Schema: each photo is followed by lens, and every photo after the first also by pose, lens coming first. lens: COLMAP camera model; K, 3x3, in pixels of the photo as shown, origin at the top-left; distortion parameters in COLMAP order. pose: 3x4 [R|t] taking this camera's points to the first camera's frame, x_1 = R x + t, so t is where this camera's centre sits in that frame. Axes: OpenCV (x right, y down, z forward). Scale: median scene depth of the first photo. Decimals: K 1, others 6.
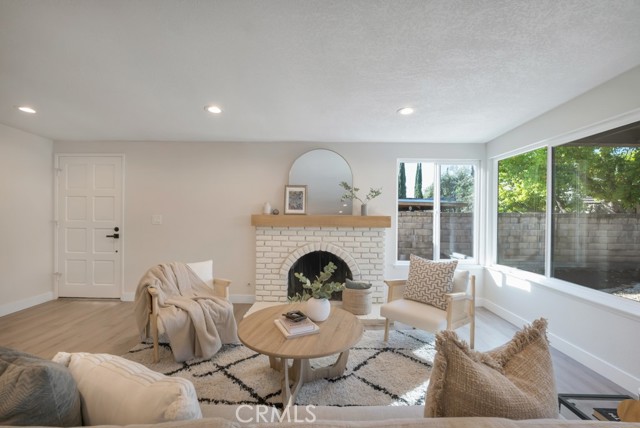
lens RADIAL K [[266.7, 0, 320.0], [0, 266.7, 214.0], [0, 0, 1]] dist [-0.016095, -0.000036]
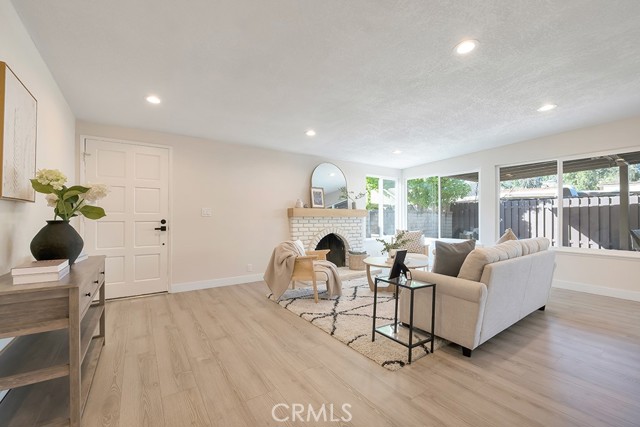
lens RADIAL K [[266.7, 0, 320.0], [0, 266.7, 213.5], [0, 0, 1]] dist [-0.016095, -0.000036]
pose [[0.819697, -0.002449, 0.572792, -0.885083], [0.005317, 0.999980, -0.003333, 0.034534], [-0.572773, 0.005777, 0.819694, -0.158034]]
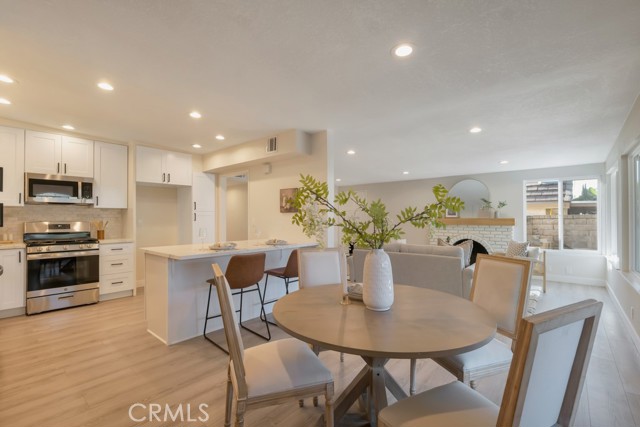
lens RADIAL K [[297.2, 0, 320.0], [0, 297.2, 213.5], [0, 0, 1]] dist [-0.001070, -0.000228]
pose [[0.764572, -0.020242, -0.644221, 0.508617], [0.008051, 0.999729, -0.021857, 0.008144], [0.644488, 0.011525, 0.764527, -1.071261]]
